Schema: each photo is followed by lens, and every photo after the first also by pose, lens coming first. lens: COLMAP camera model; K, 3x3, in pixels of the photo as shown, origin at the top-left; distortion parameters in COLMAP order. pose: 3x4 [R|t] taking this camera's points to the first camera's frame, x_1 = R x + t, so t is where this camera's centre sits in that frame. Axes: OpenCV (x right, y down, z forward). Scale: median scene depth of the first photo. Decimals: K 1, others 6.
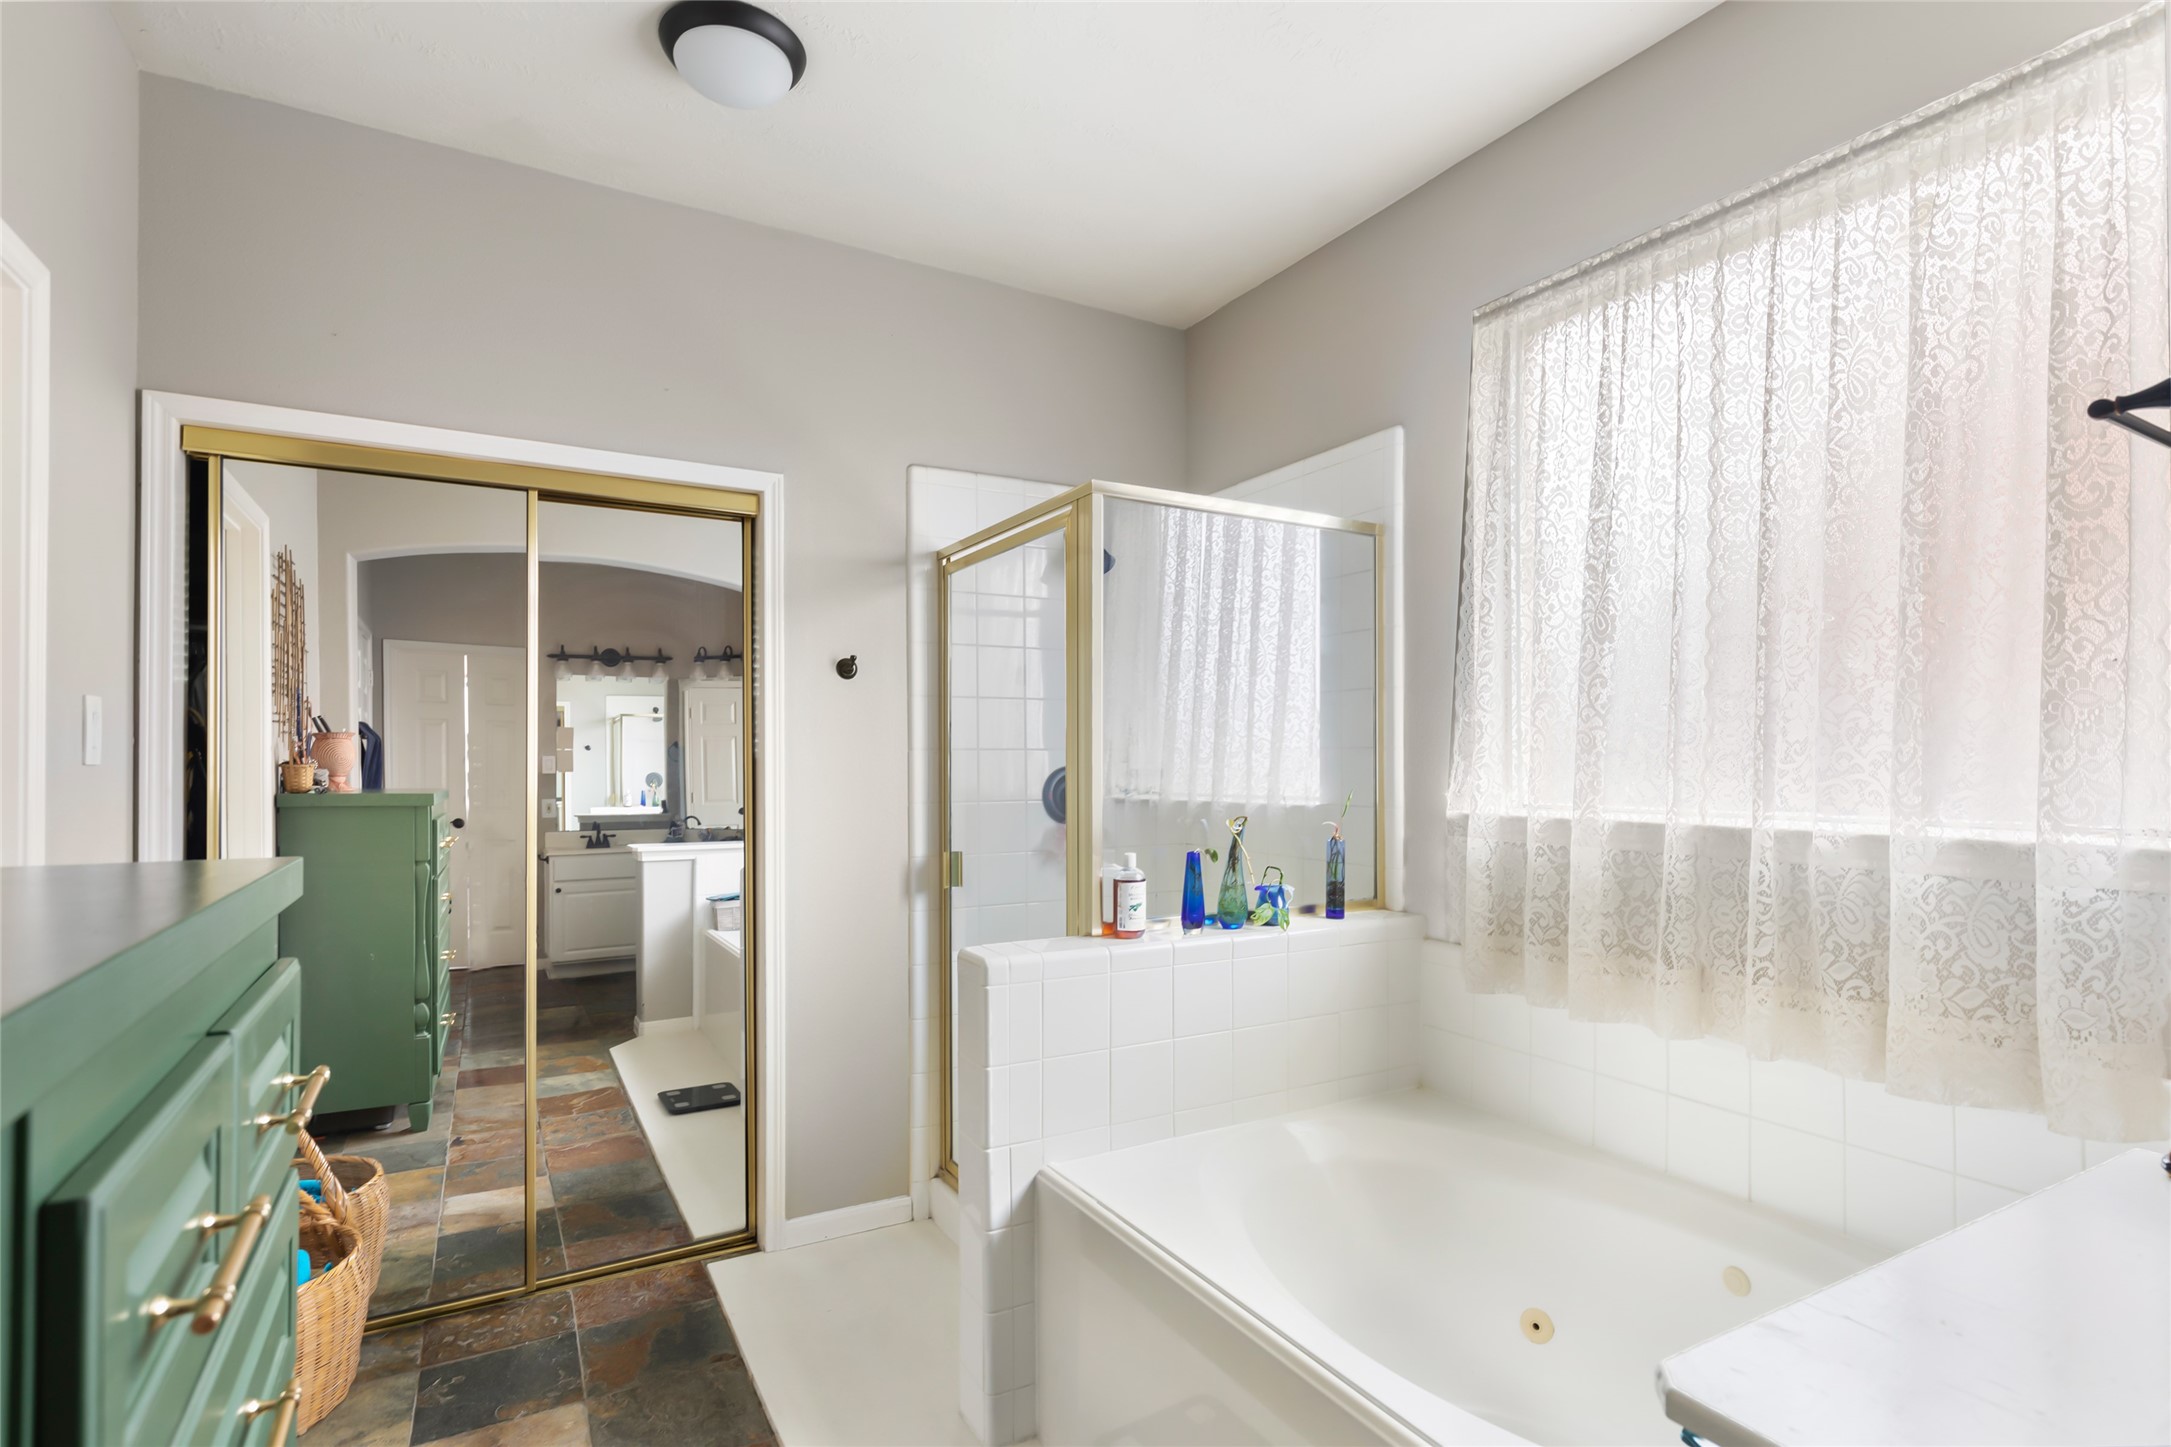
lens RADIAL K [[1068.2, 0, 1086.6], [0, 1068.2, 755.3], [0, 0, 1]] dist [-0.001030, 0.000266]
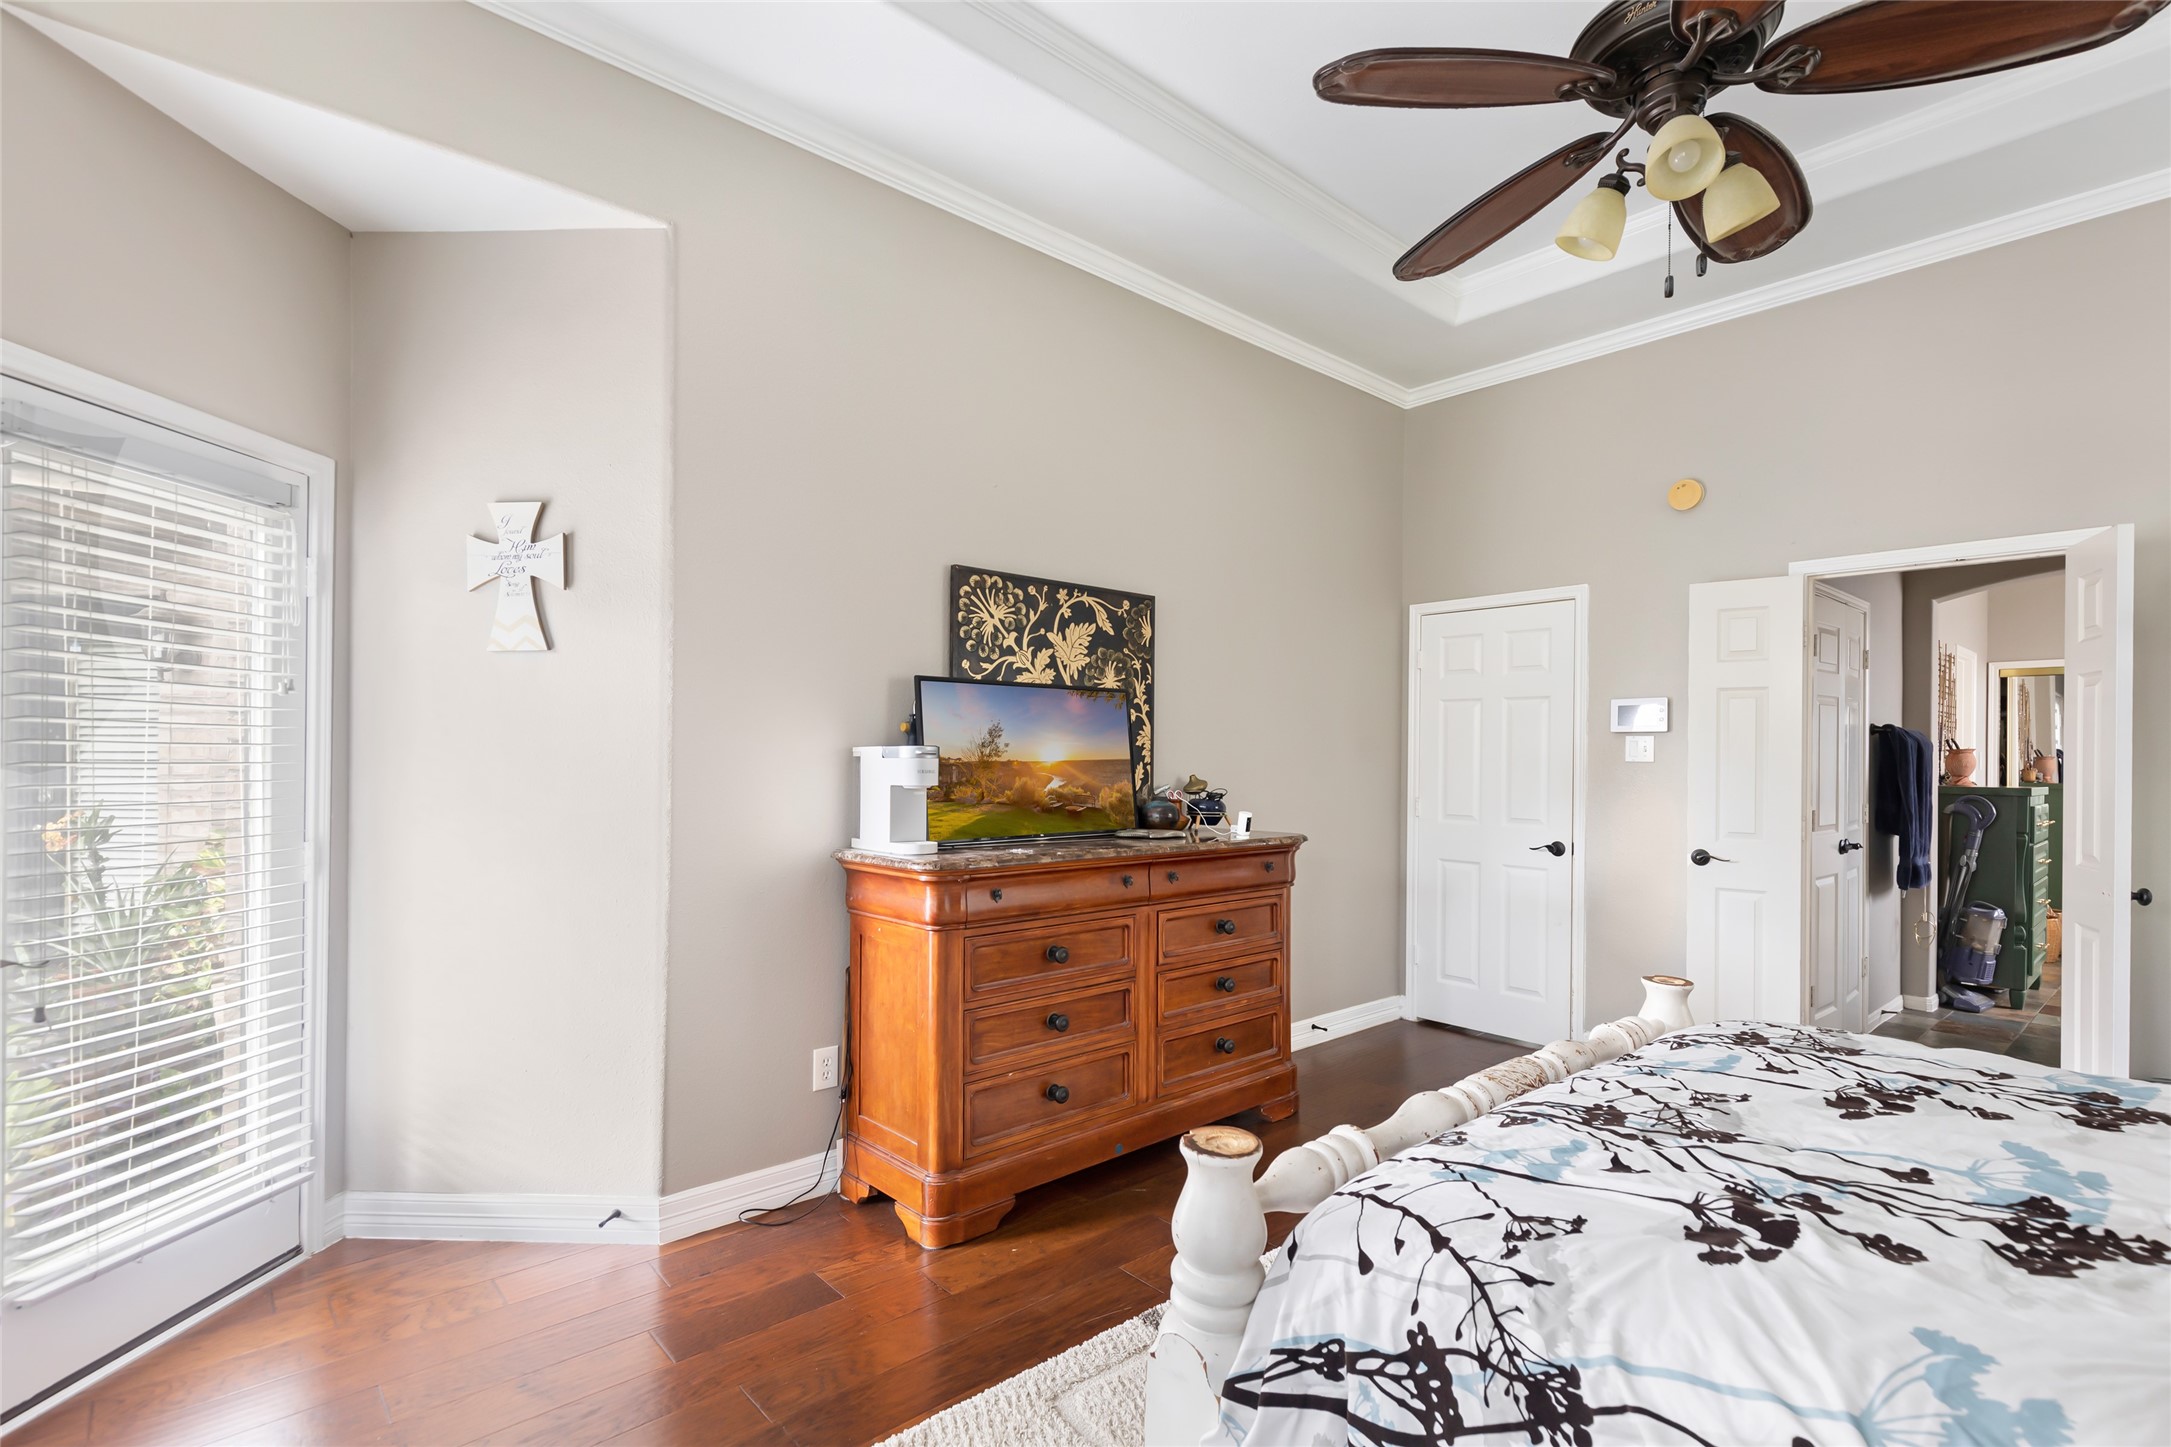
lens RADIAL K [[1019.4, 0, 1094.5], [0, 1019.4, 761.6], [0, 0, 1]] dist [-0.000680, -0.000042]
pose [[0.219920, -0.003467, -0.975512, 1.330059], [0.001646, 0.999994, -0.003183, -0.010678], [0.975517, -0.000906, 0.219924, -1.997619]]
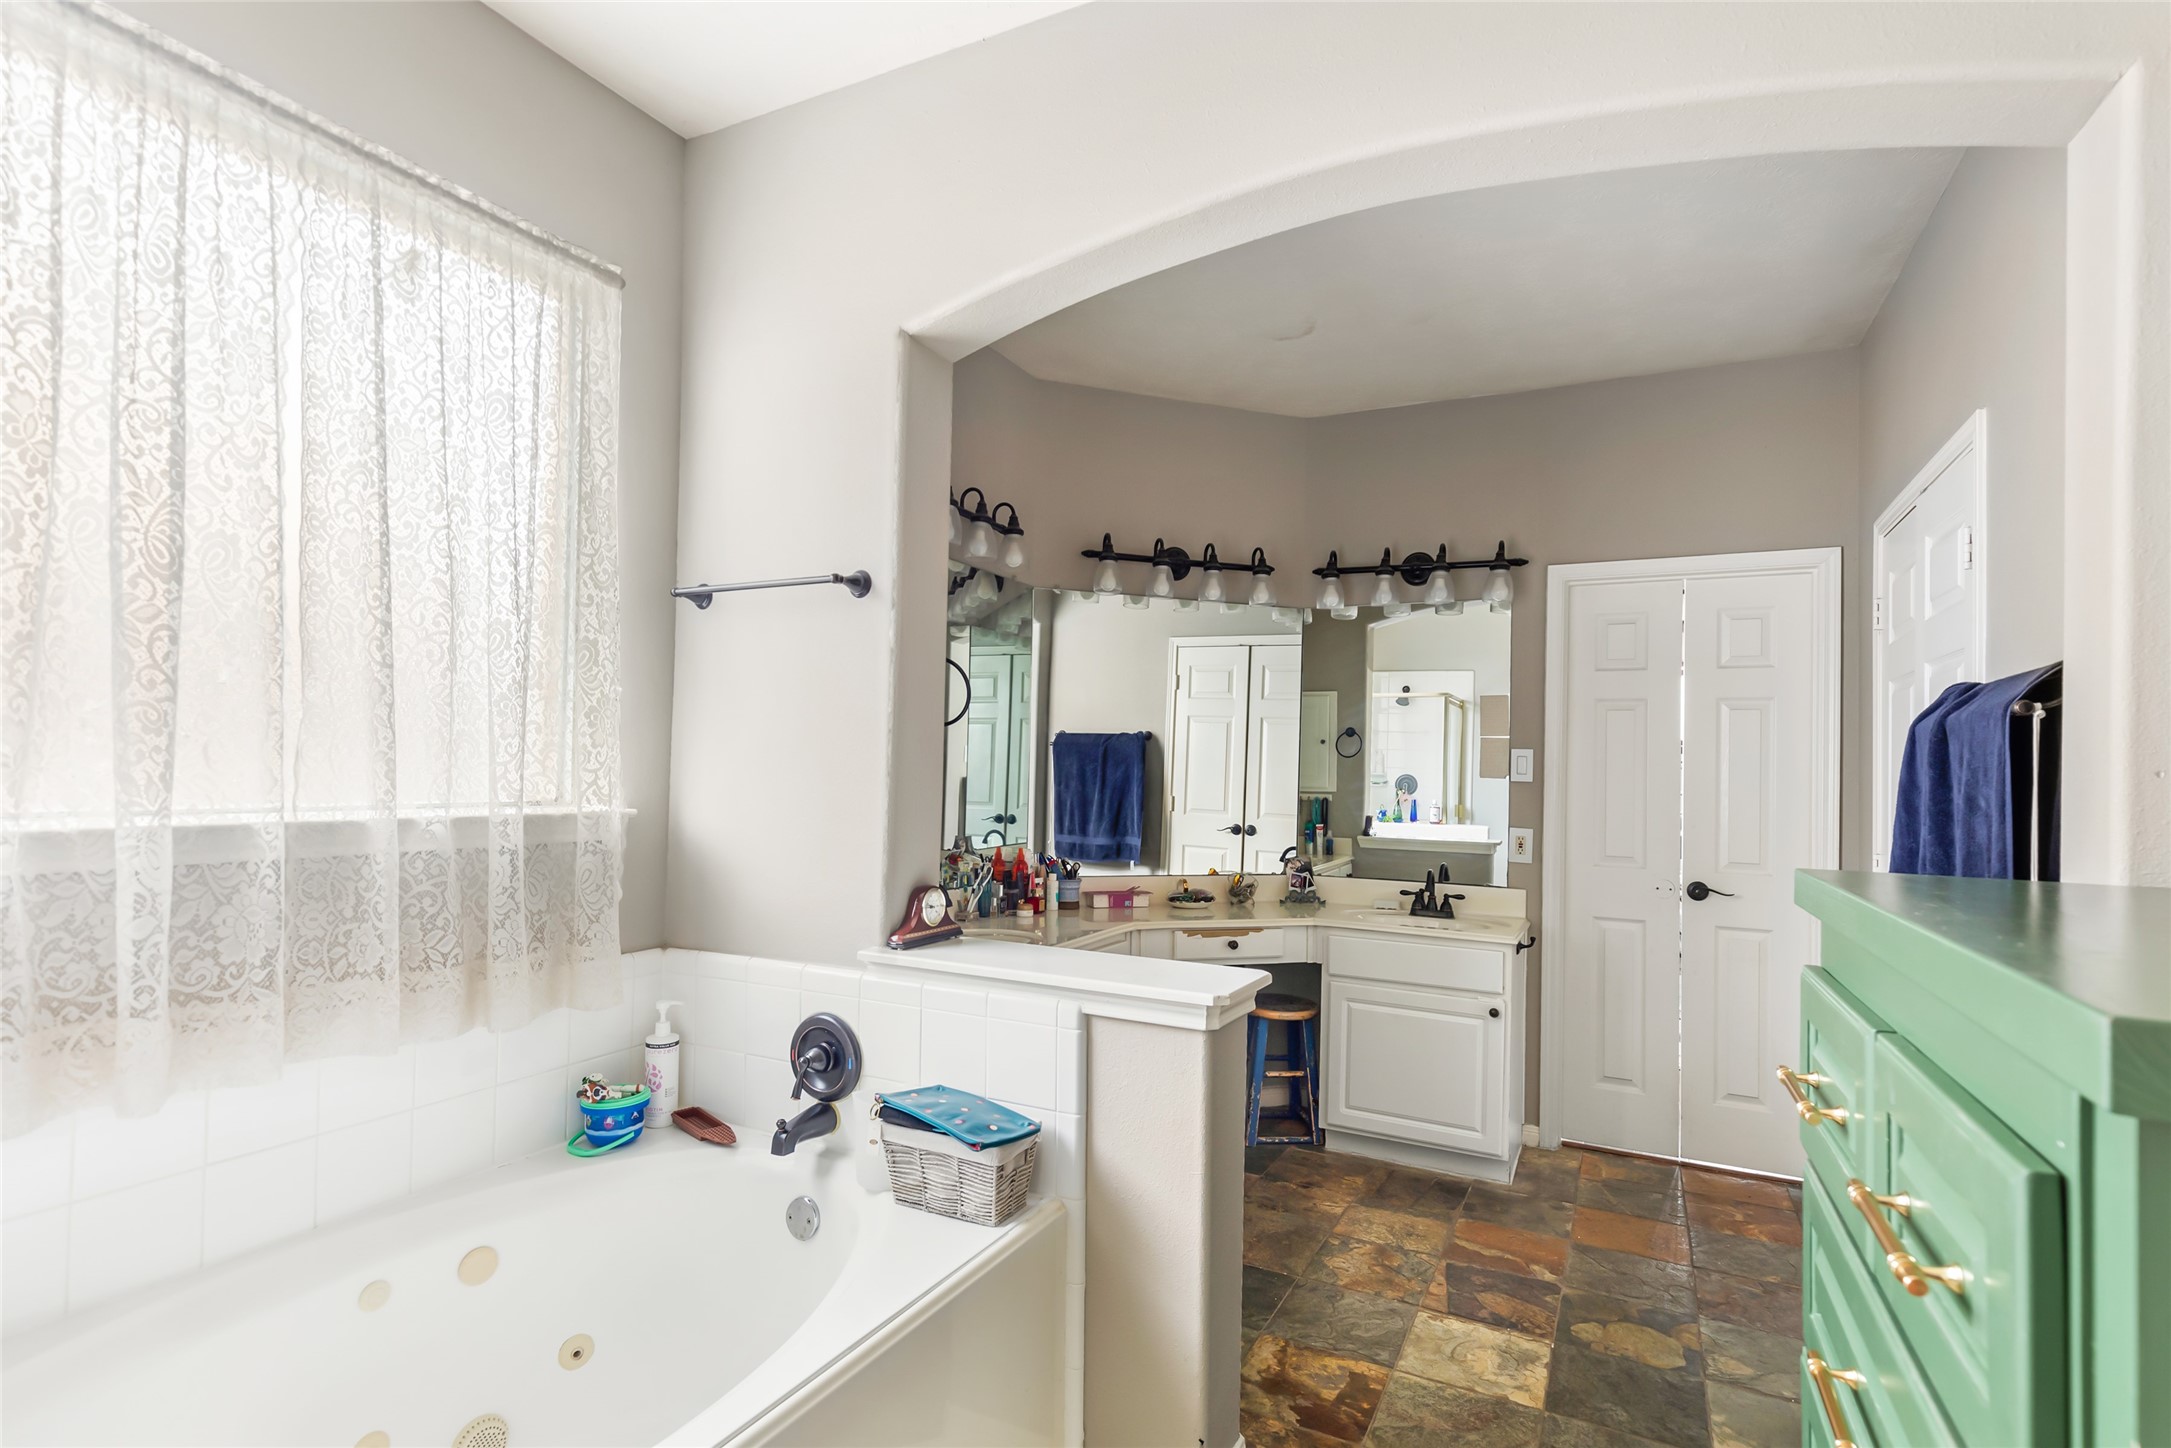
lens RADIAL K [[1048.0, 0, 1091.0], [0, 1048.0, 751.2], [0, 0, 1]] dist [-0.001846, -0.000177]
pose [[-0.552918, -0.004528, 0.833223, -0.391562], [-0.030977, 0.999406, -0.015125, 0.000396], [-0.832660, -0.034174, -0.552730, 0.746493]]
